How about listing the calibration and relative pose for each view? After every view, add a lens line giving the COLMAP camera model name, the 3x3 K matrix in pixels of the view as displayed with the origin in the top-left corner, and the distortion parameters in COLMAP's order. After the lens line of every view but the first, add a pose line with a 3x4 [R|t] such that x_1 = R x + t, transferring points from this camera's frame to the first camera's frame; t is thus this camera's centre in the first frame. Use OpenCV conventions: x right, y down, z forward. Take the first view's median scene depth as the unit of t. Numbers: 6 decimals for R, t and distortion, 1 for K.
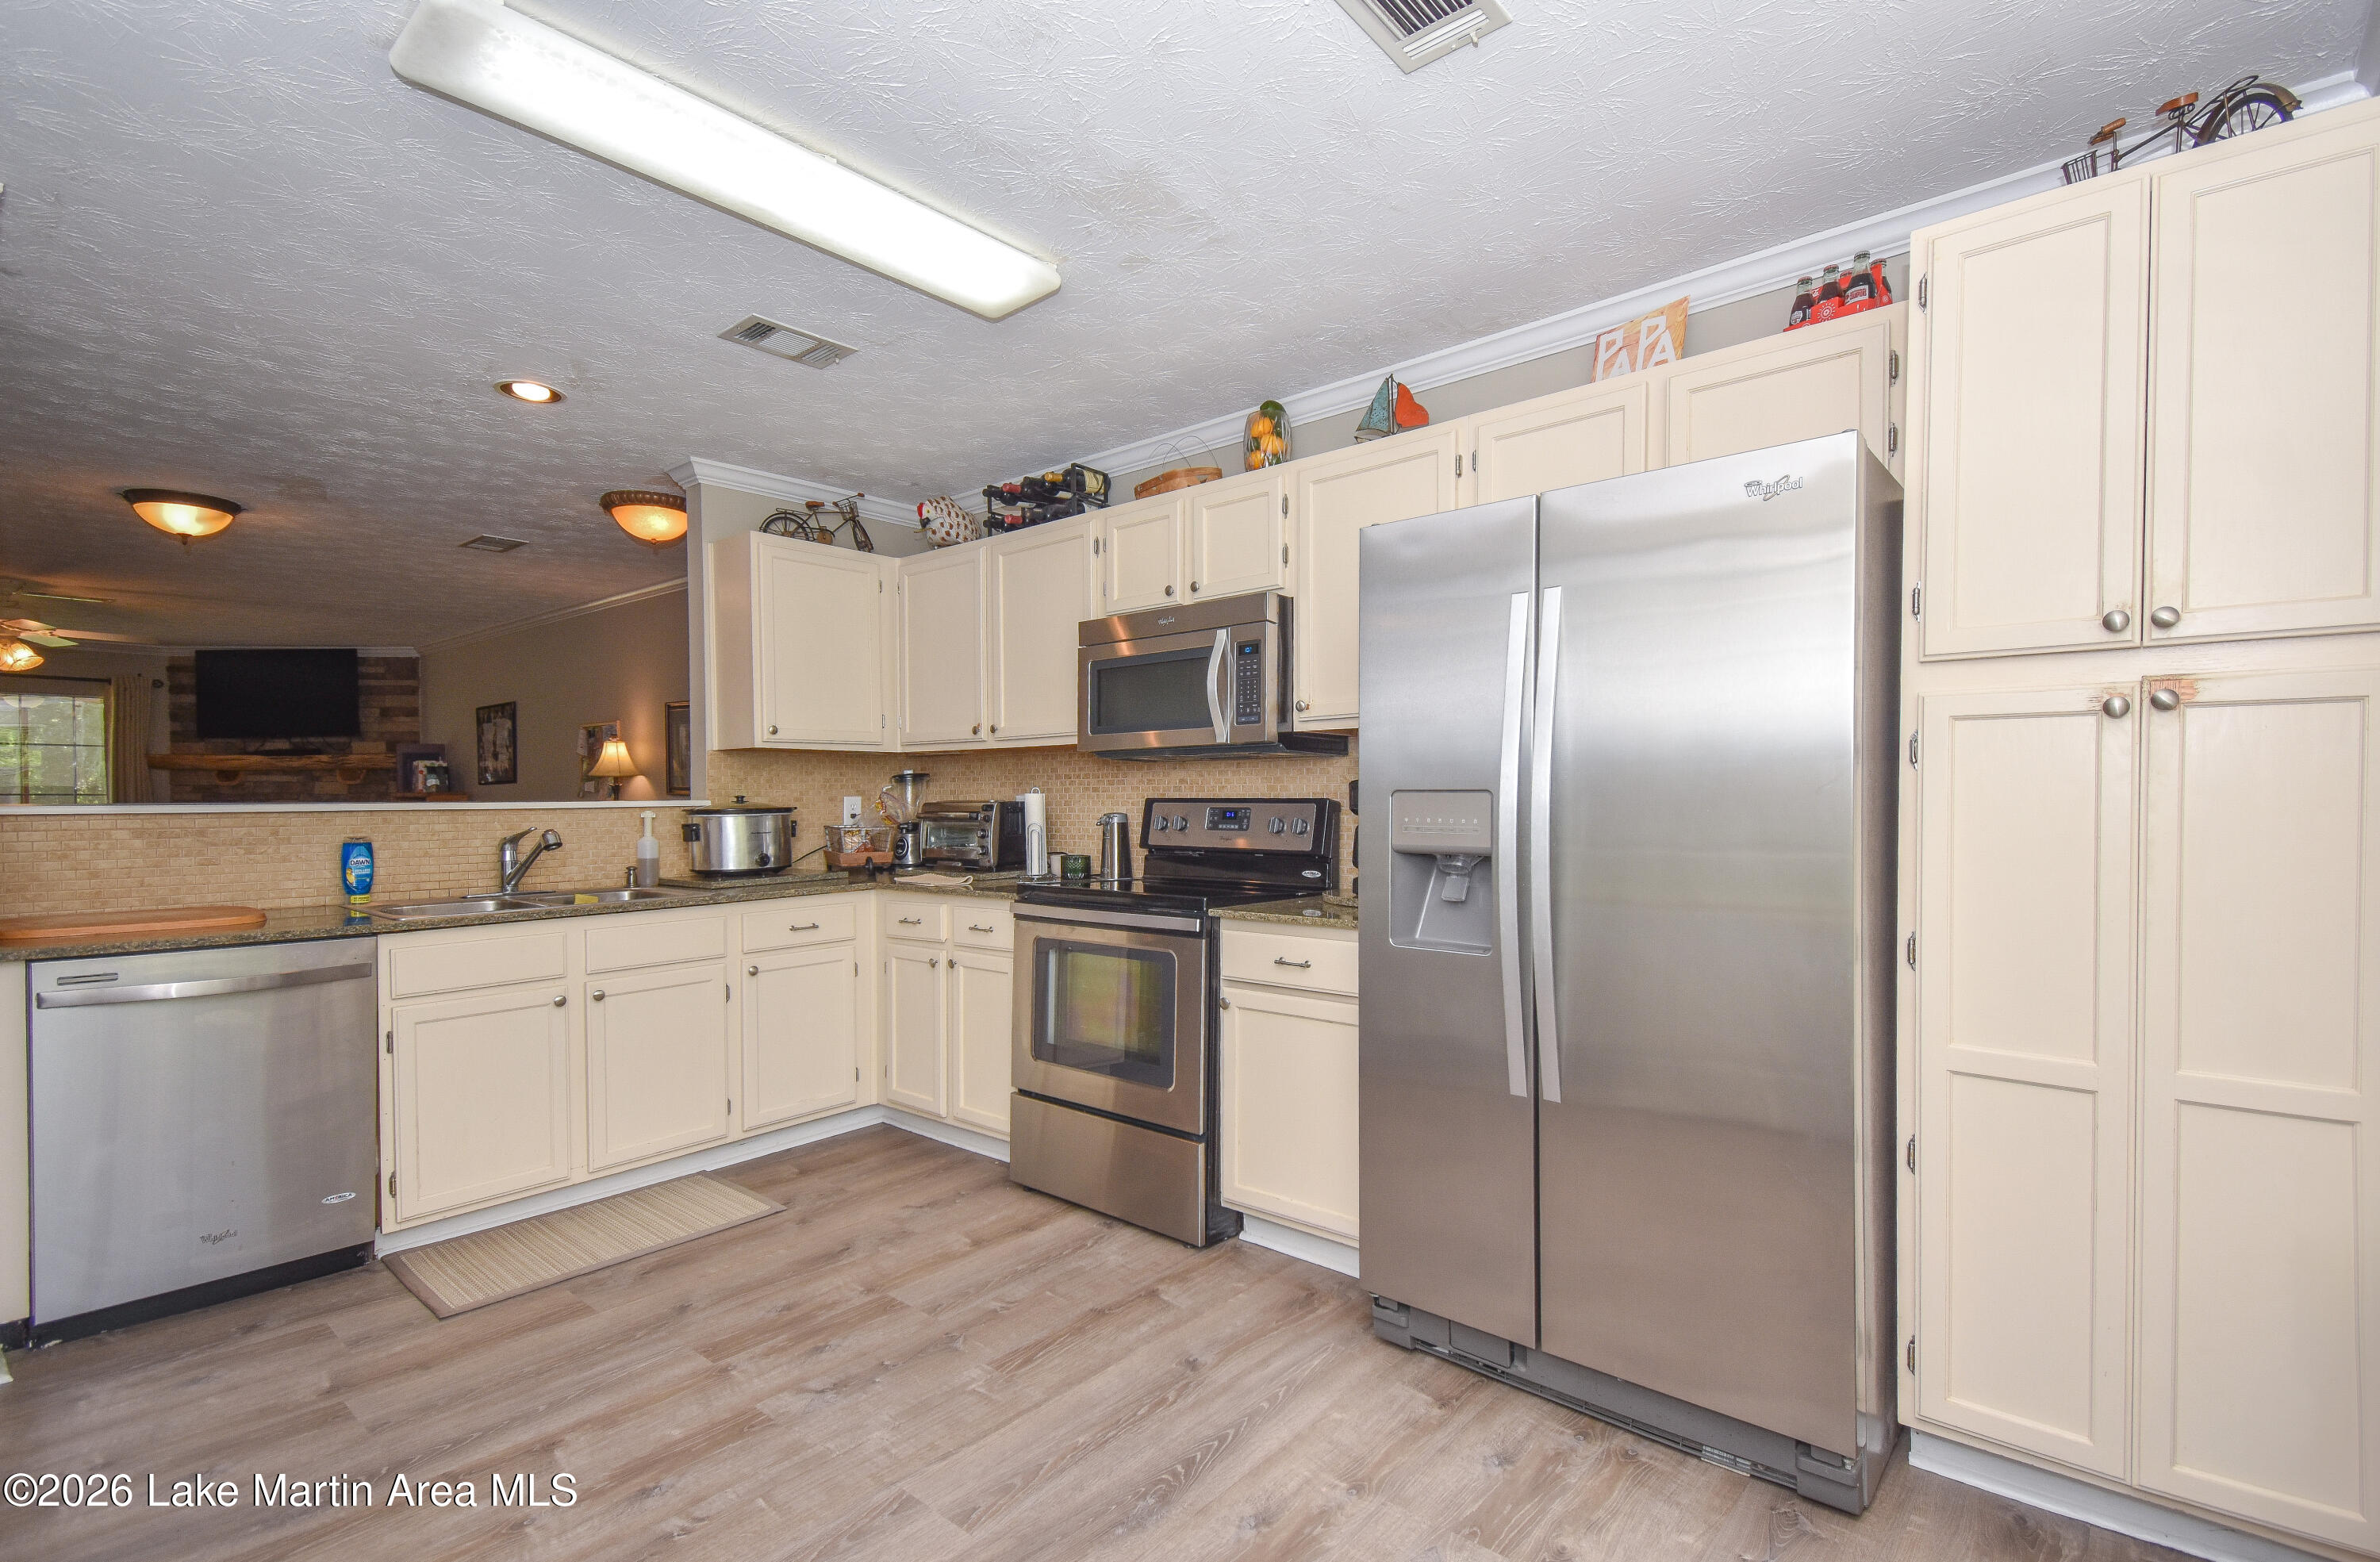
lens RADIAL K [[1104.2, 0, 1197.3], [0, 1104.2, 815.8], [0, 0, 1]] dist [0.055437, -0.028800]
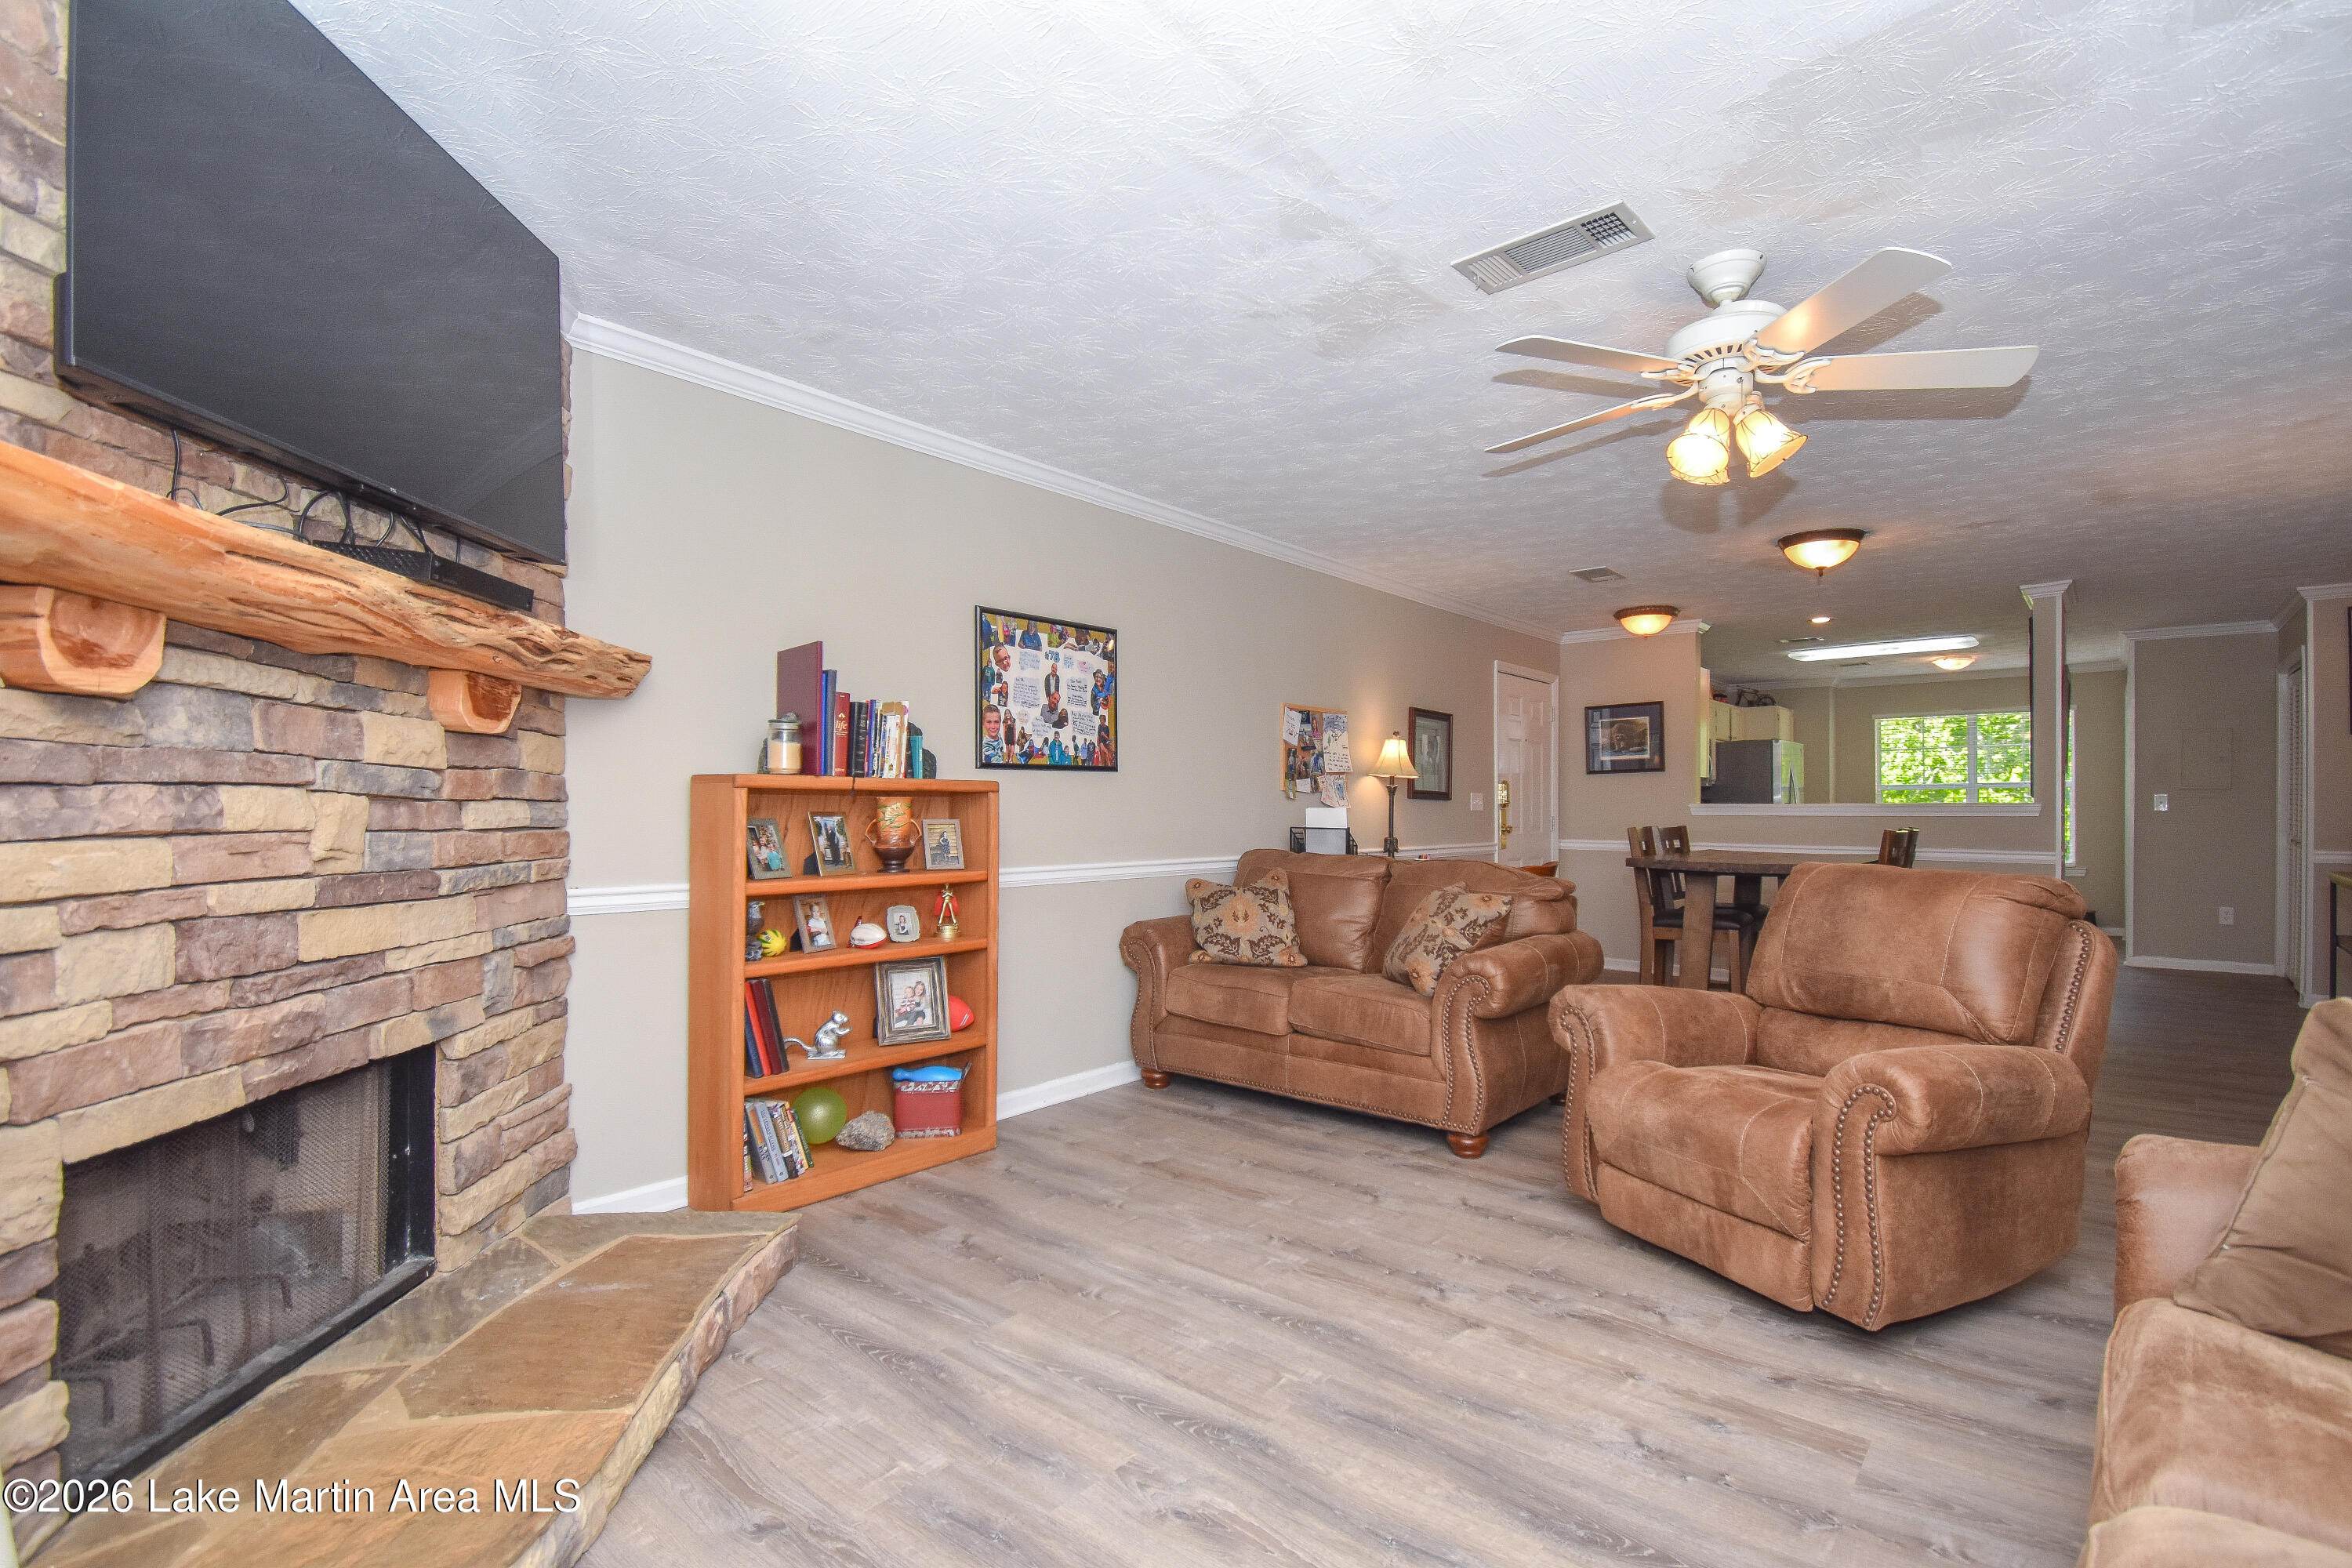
lens RADIAL K [[1117.0, 0, 1191.8], [0, 1117.0, 805.6], [0, 0, 1]] dist [0.011381, 0.000332]
pose [[-0.017665, 0.007329, 0.999817, -2.598717], [0.017261, 0.999826, -0.007024, -0.015744], [-0.999695, 0.017134, -0.017789, 2.144881]]
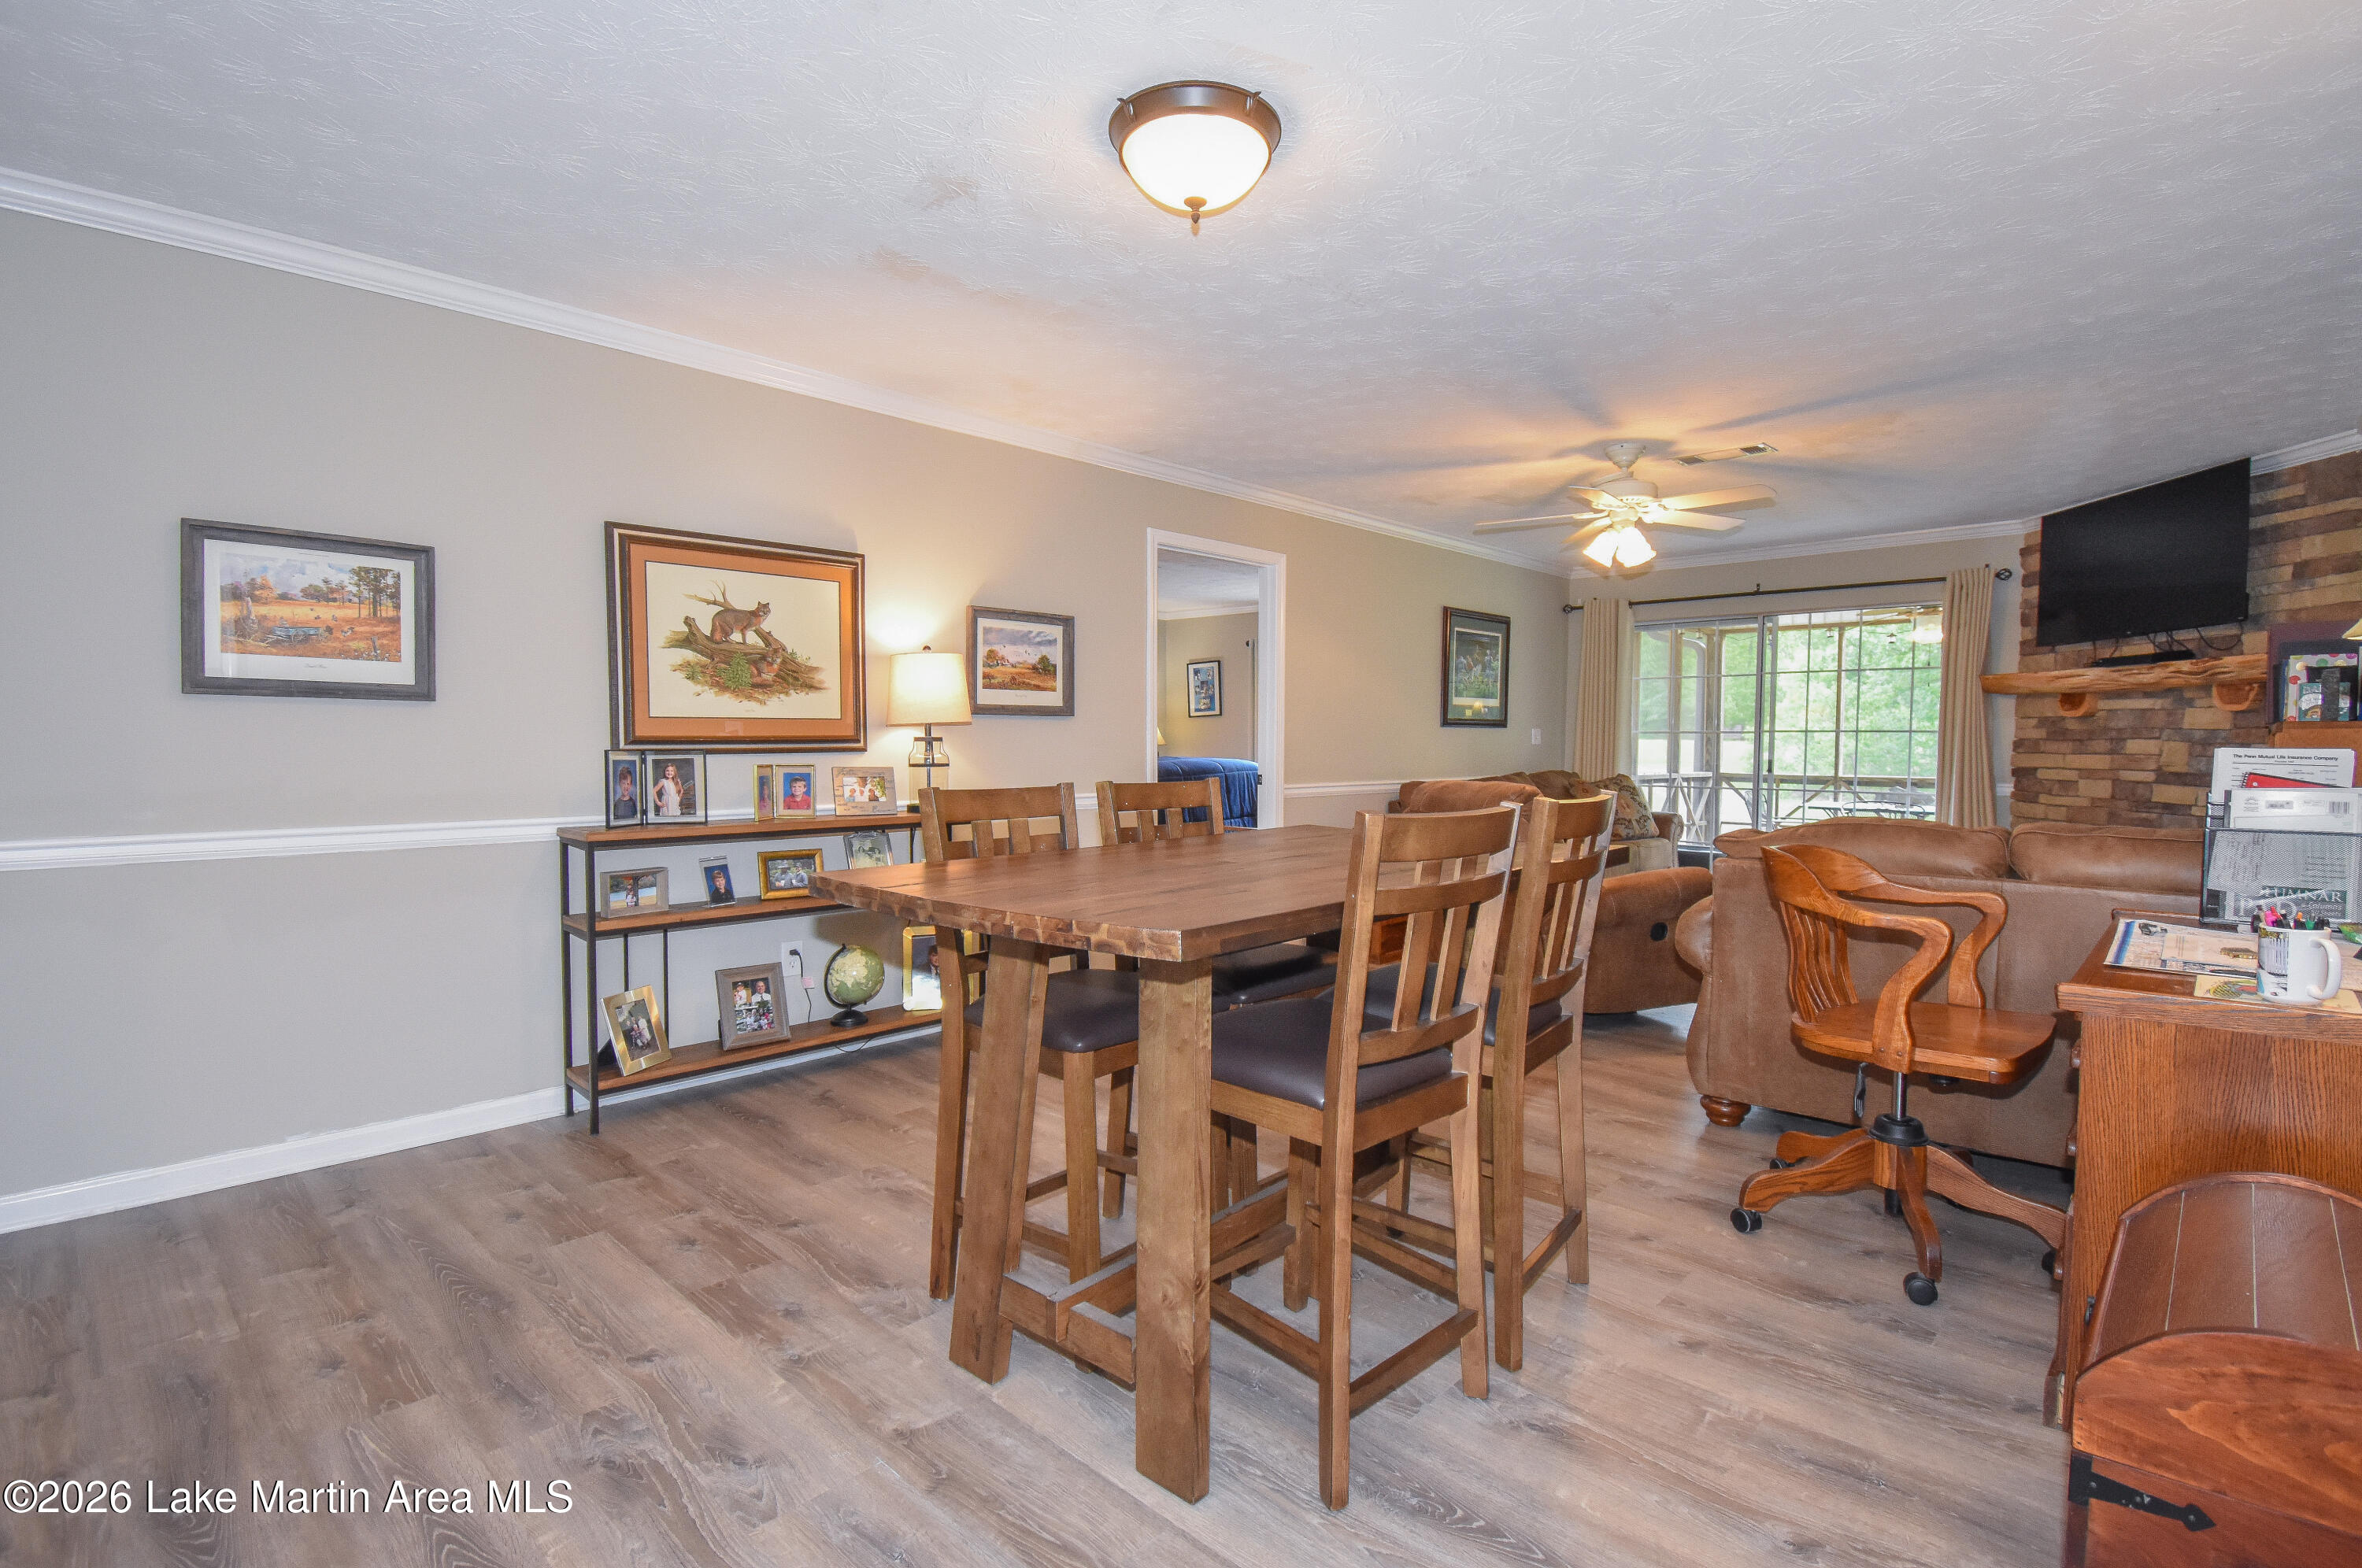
lens RADIAL K [[1110.1, 0, 1208.8], [0, 1110.1, 784.8], [0, 0, 1]] dist [0.002909, -0.016931]
pose [[-0.036642, 0.044240, -0.998349, -0.503729], [-0.022606, 0.998727, 0.045087, -0.012614], [0.999073, 0.024221, -0.035596, 1.335362]]
